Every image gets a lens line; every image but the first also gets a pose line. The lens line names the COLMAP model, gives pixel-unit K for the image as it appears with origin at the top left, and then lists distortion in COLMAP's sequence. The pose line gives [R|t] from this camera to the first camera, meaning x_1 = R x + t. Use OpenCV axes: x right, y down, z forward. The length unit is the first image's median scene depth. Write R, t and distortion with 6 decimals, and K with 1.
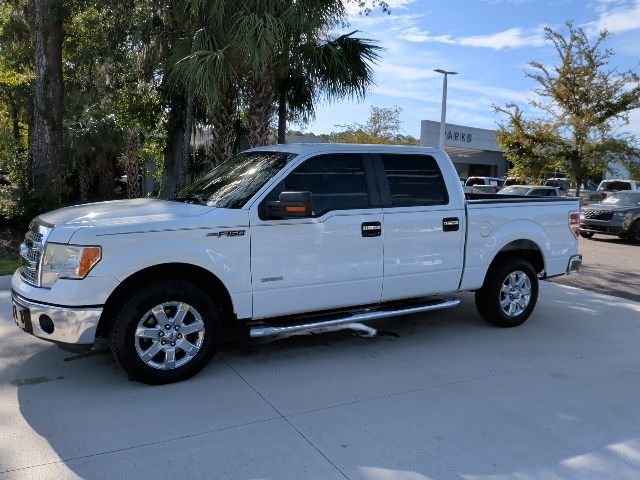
lens RADIAL K [[532.5, 0, 319.5], [0, 532.5, 237.6], [0, 0, 1]] dist [0.060470, -0.109691]
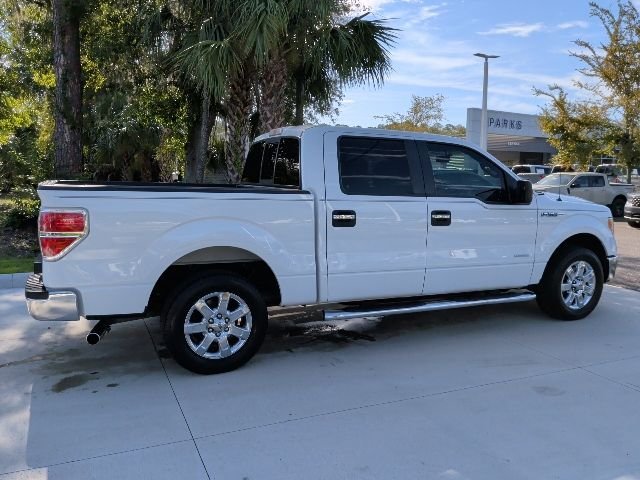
lens RADIAL K [[532.5, 0, 320.0], [0, 532.5, 238.3], [0, 0, 1]] dist [0.060470, -0.109691]
pose [[0.995525, -0.014720, -0.093349, 0.105657], [0.015843, 0.999811, 0.011299, 0.001247], [0.093165, -0.012727, 0.995569, 0.073952]]
